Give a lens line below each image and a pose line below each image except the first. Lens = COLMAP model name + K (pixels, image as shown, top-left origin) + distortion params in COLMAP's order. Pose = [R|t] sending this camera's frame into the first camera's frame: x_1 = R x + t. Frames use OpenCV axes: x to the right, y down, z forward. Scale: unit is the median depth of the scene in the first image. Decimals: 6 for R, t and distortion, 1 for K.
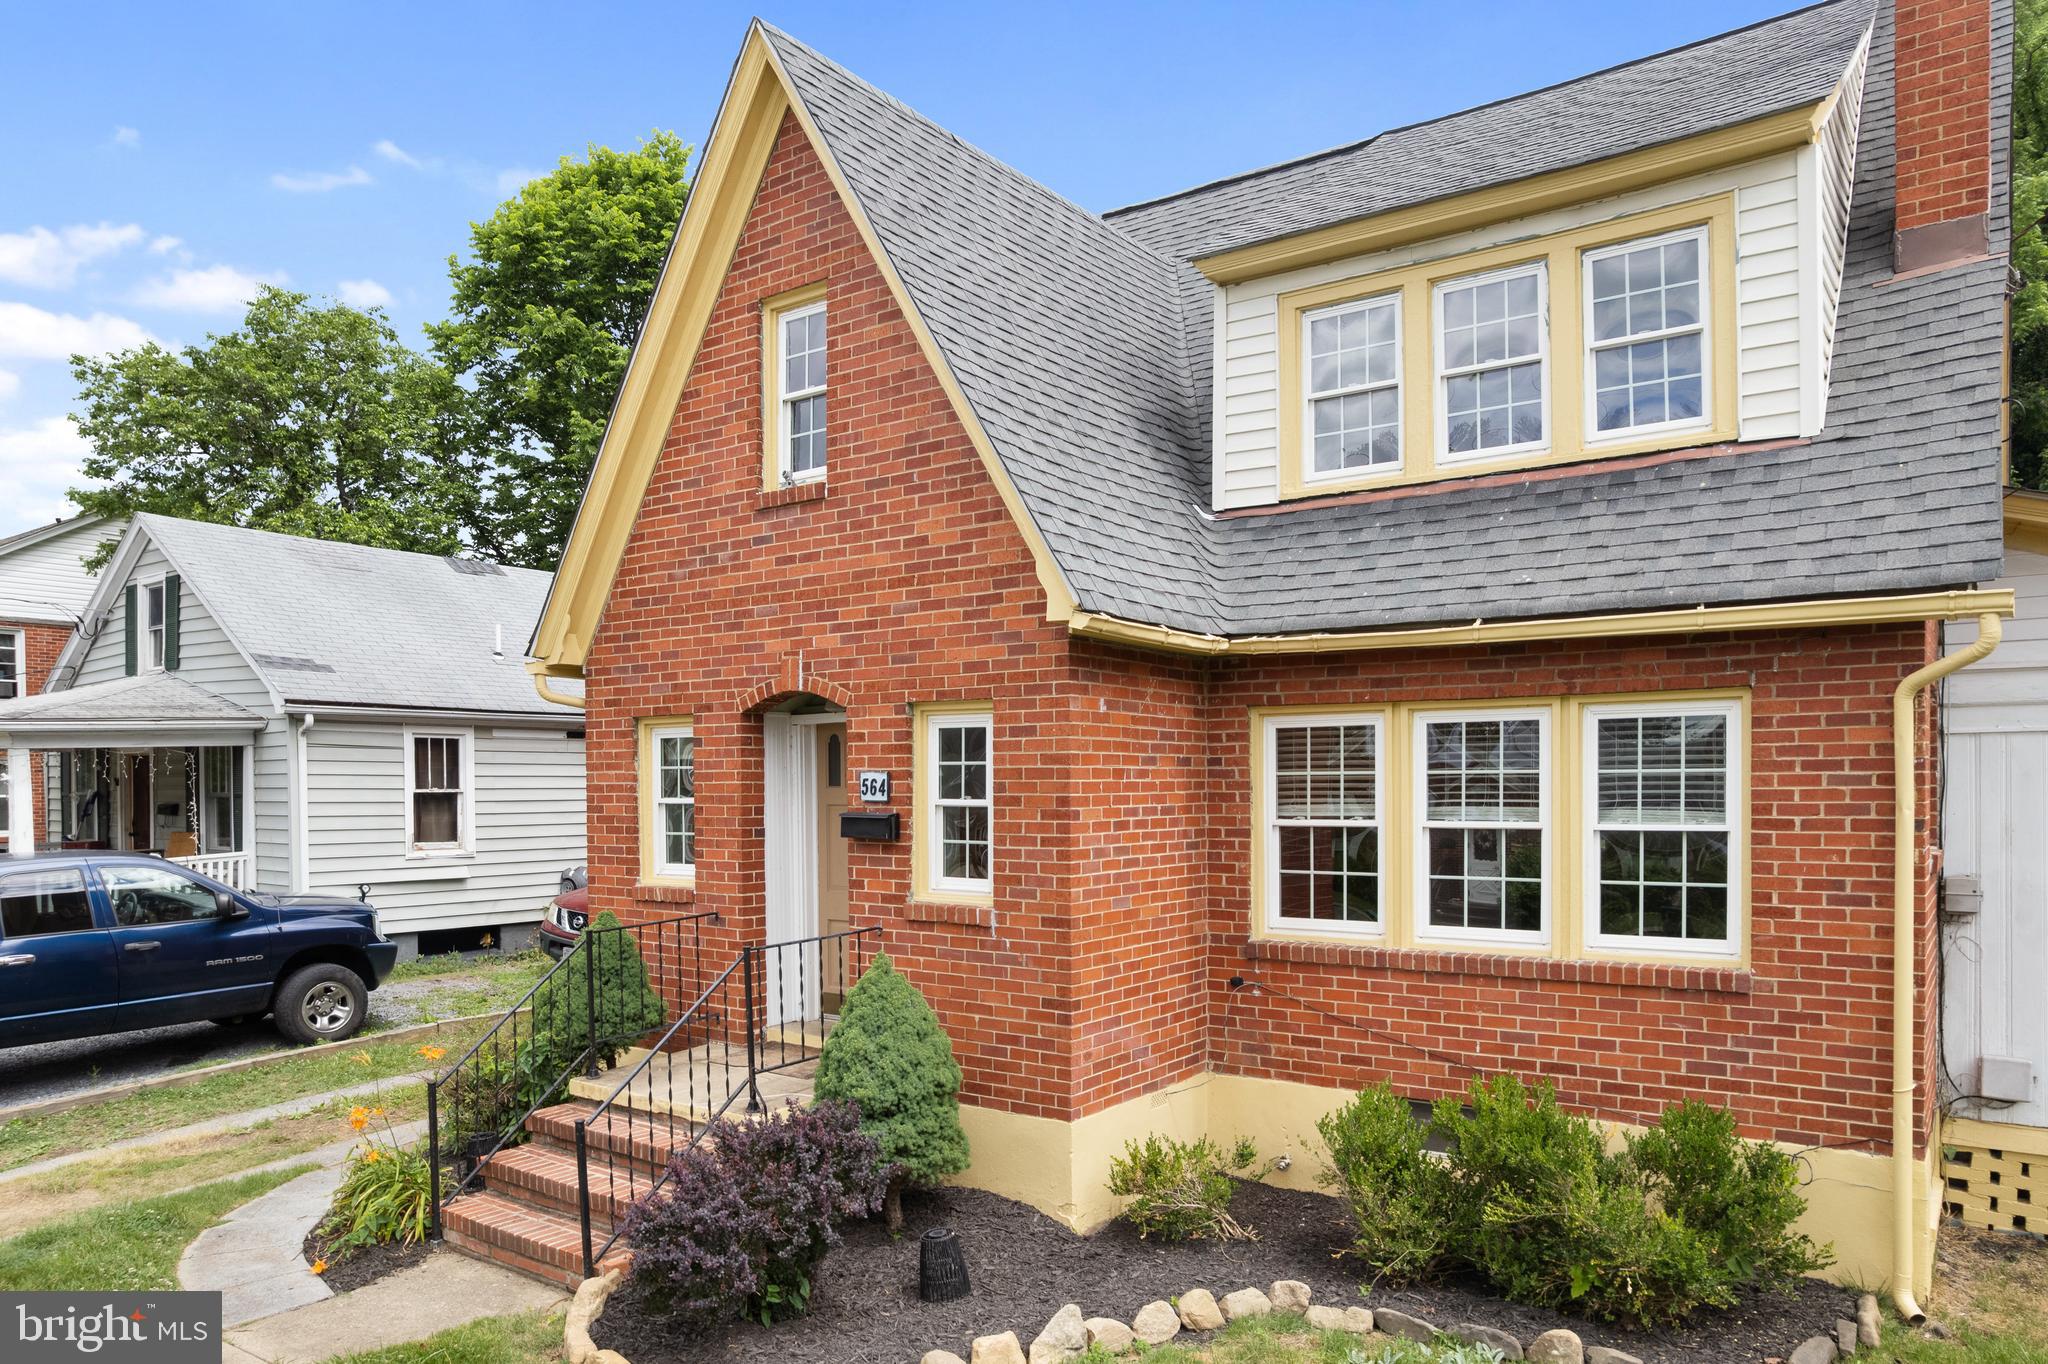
lens RADIAL K [[1434.0, 0, 885.5], [0, 1434.0, 808.2], [0, 0, 1]] dist [-0.039910, 0.001280]
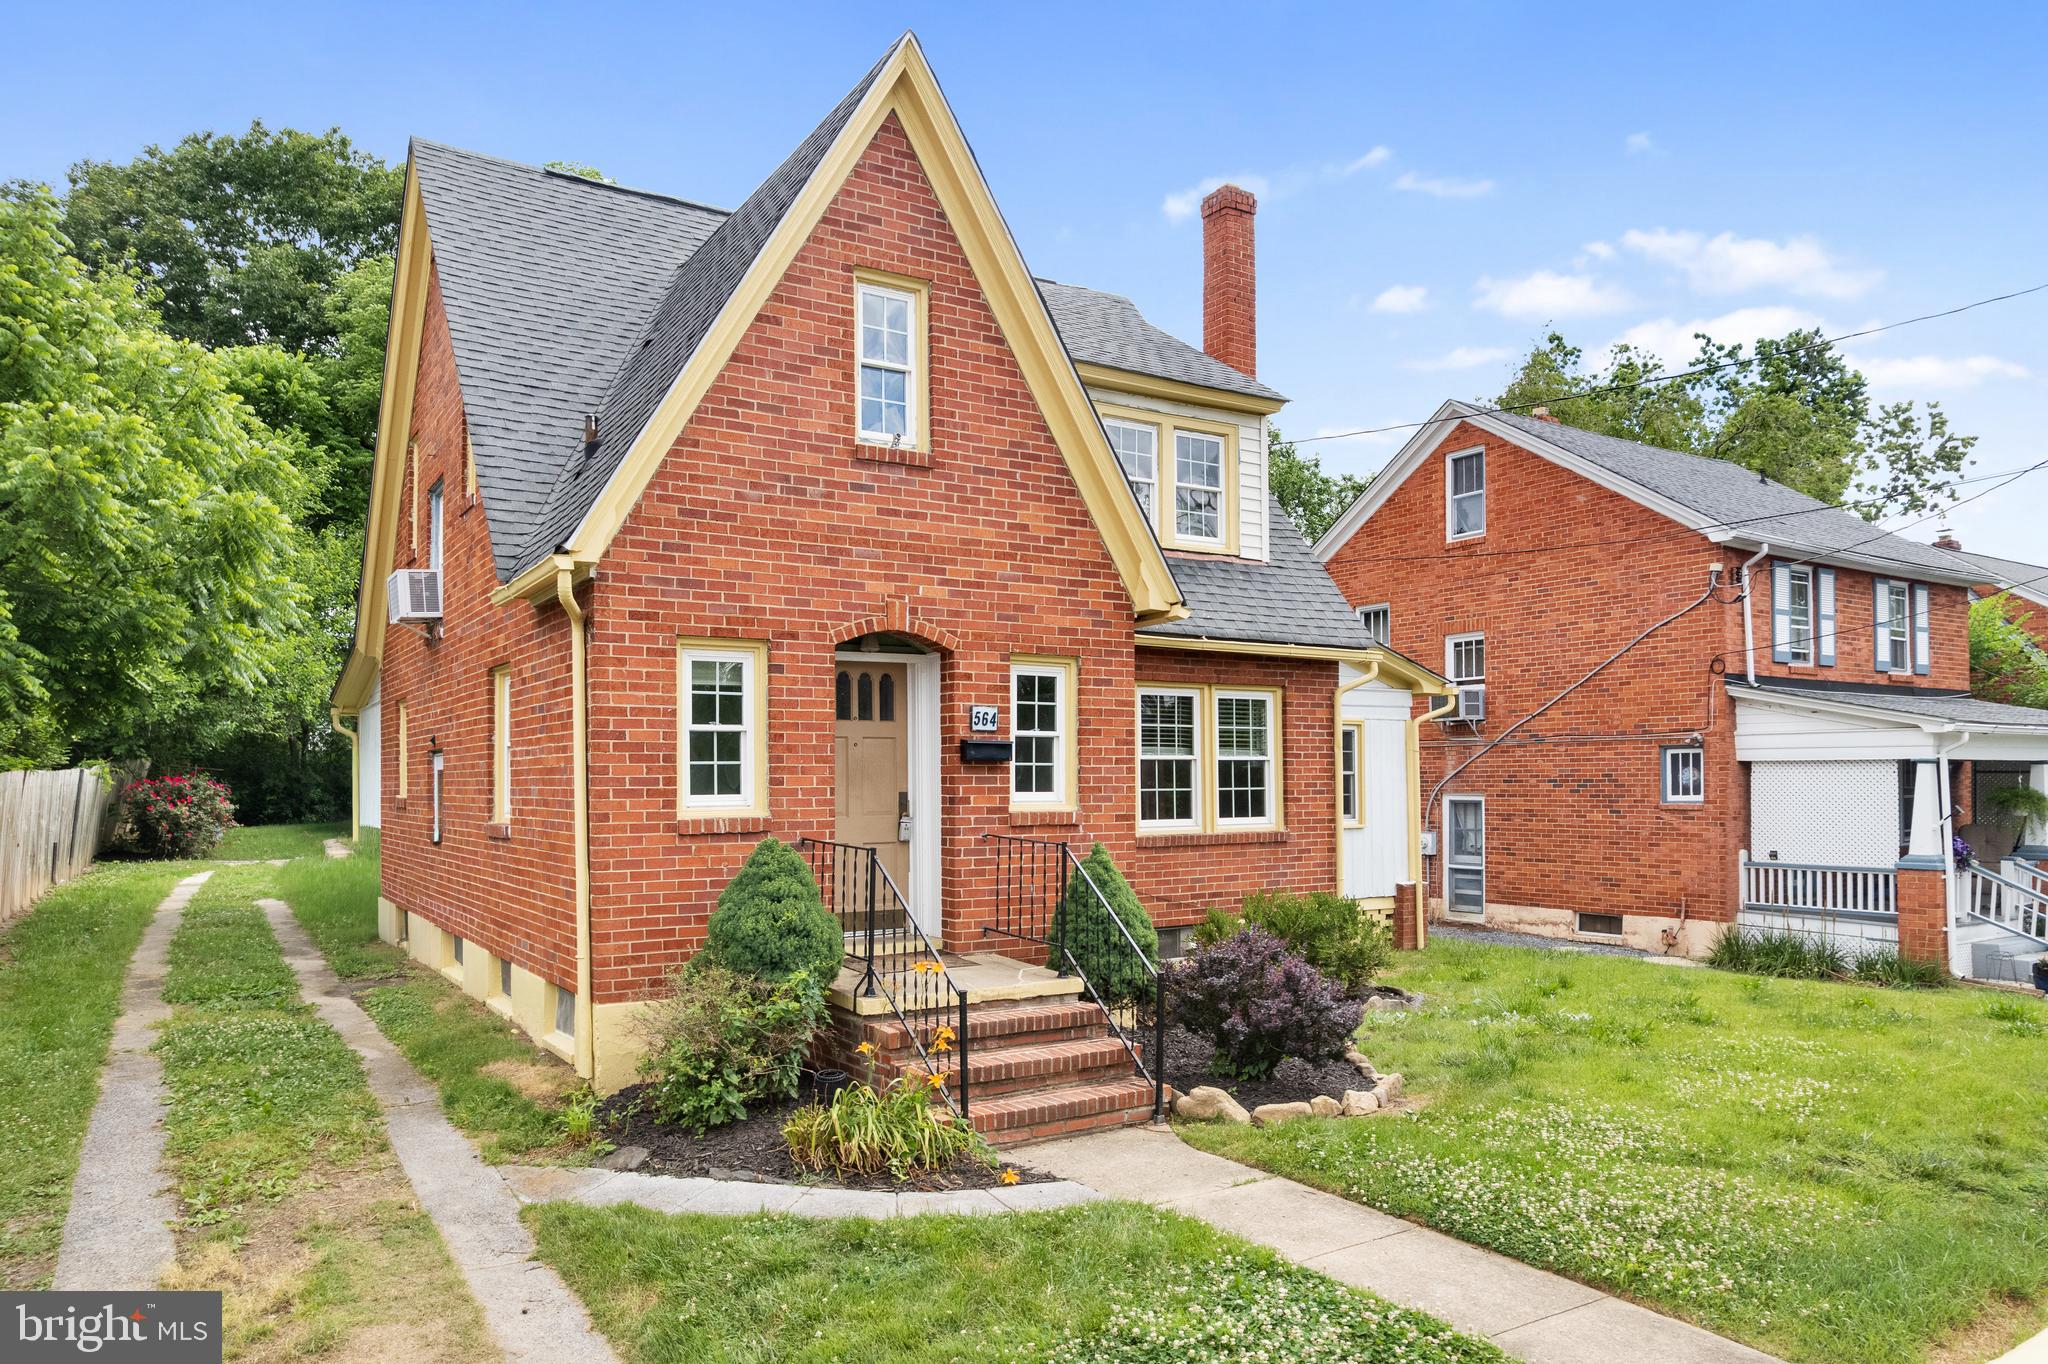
lens RADIAL K [[1461.6, 0, 1187.6], [0, 1461.6, 768.5], [0, 0, 1]] dist [-0.033021, 0.007274]
pose [[0.231443, 0.014700, 0.972737, -1.187828], [0.023178, 0.999519, -0.020619, 0.057488], [-0.972572, 0.027319, 0.230991, 0.556192]]
